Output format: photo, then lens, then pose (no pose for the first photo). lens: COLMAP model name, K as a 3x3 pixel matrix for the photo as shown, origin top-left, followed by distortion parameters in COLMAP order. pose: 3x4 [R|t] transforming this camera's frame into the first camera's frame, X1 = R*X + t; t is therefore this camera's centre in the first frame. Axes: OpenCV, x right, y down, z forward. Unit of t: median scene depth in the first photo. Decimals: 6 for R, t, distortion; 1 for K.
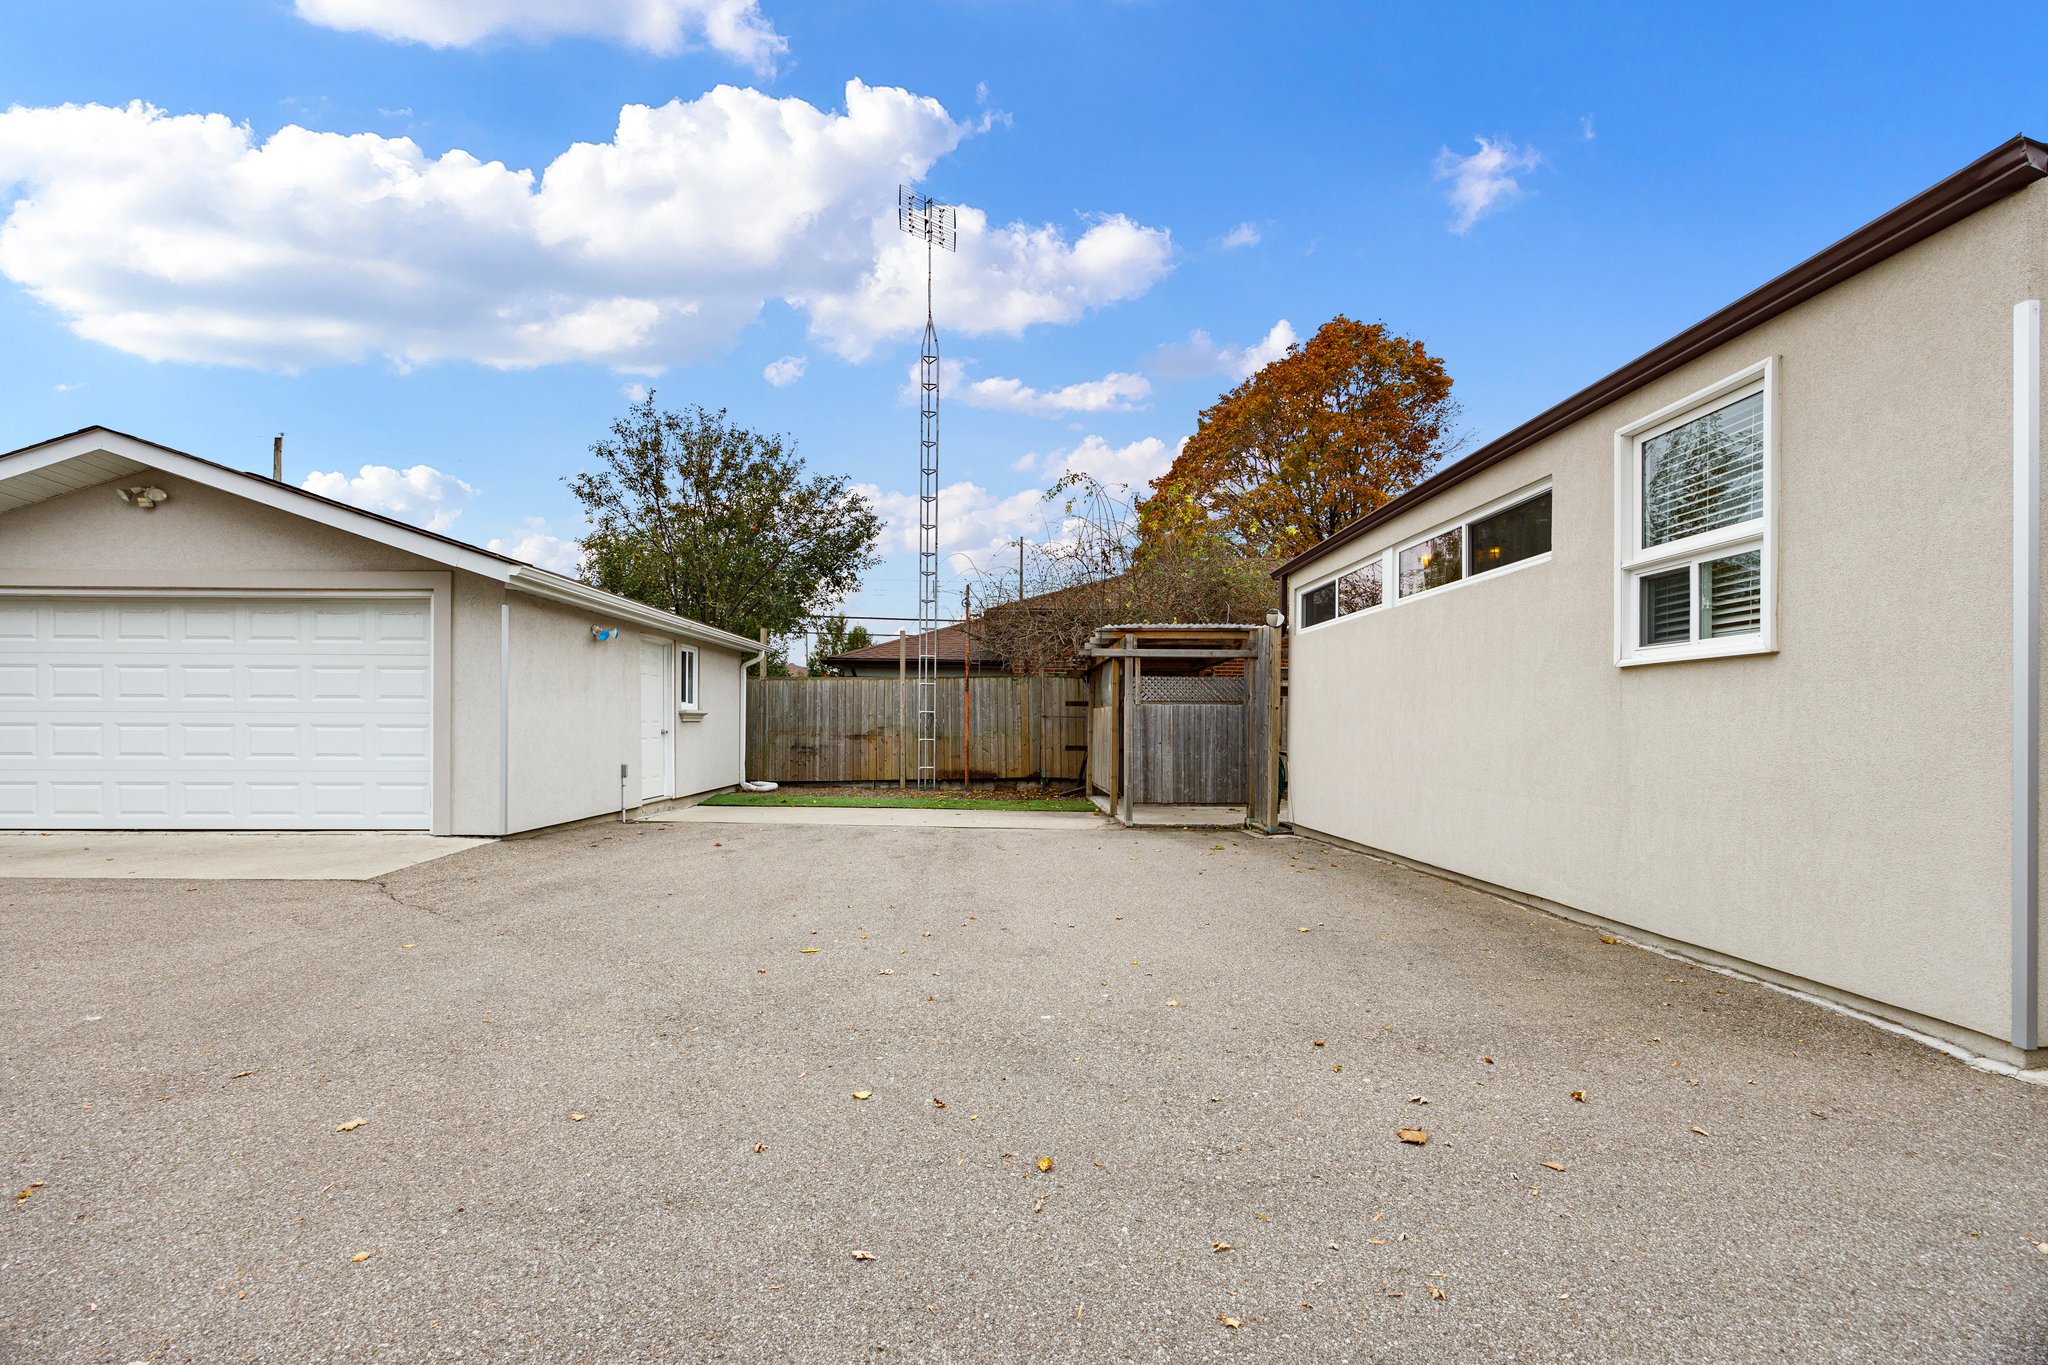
lens RADIAL K [[795.2, 0, 1023.1], [0, 795.2, 733.3], [0, 0, 1]] dist [-0.003990, 0.000277]
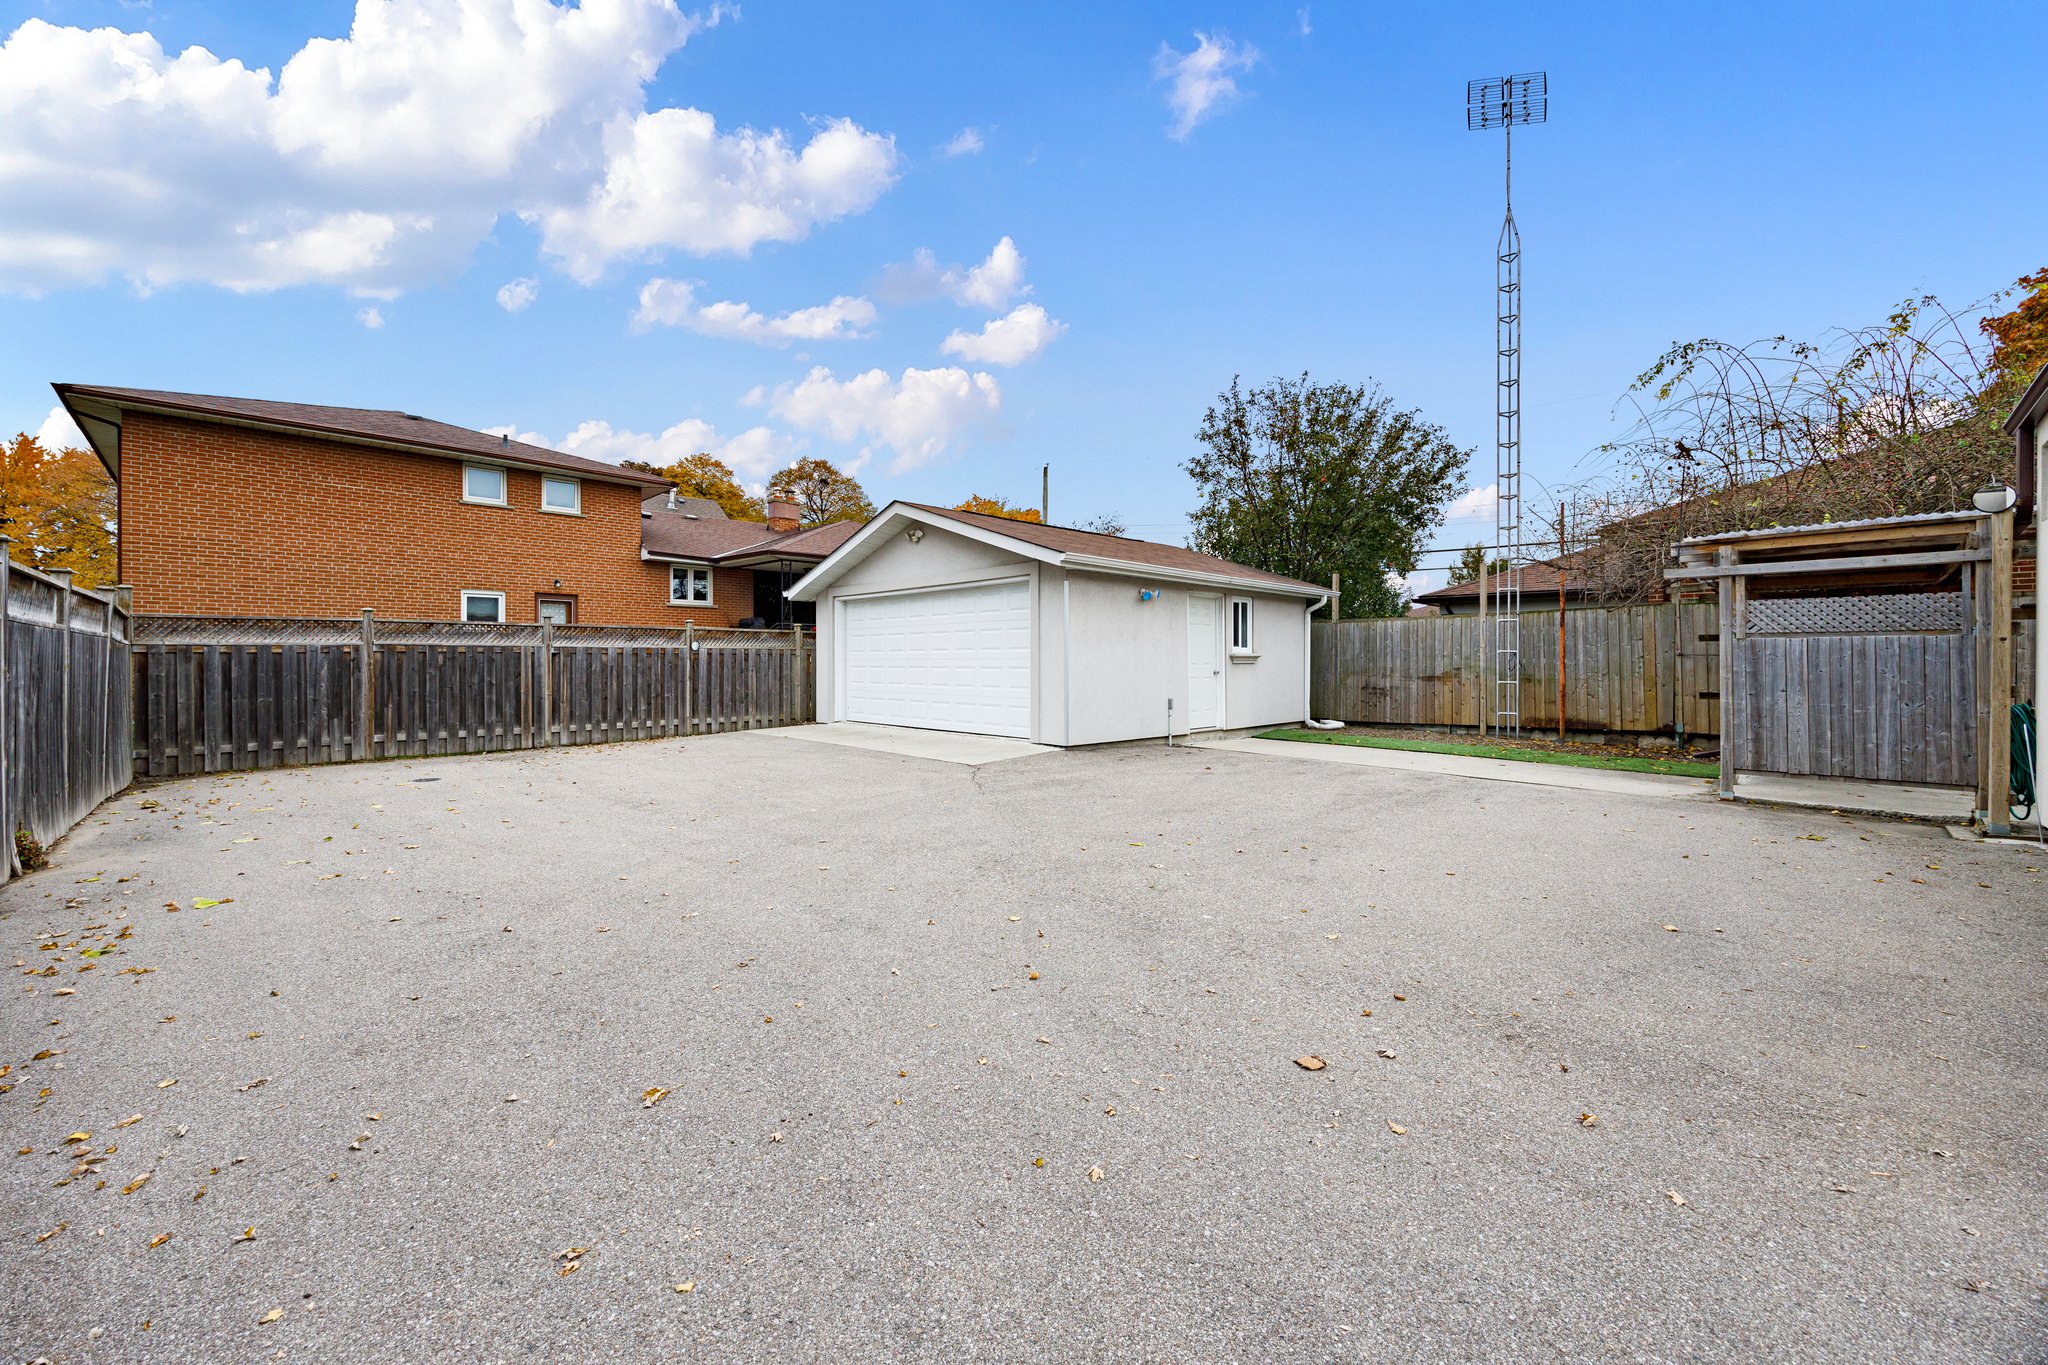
lens RADIAL K [[781.1, 0, 1028.2], [0, 781.1, 675.7], [0, 0, 1]] dist [-0.001694, 0.000301]
pose [[0.686147, 0.007380, -0.727425, 0.166055], [-0.005348, 0.999973, 0.005100, -0.001002], [0.727443, 0.000391, 0.686168, 0.003520]]
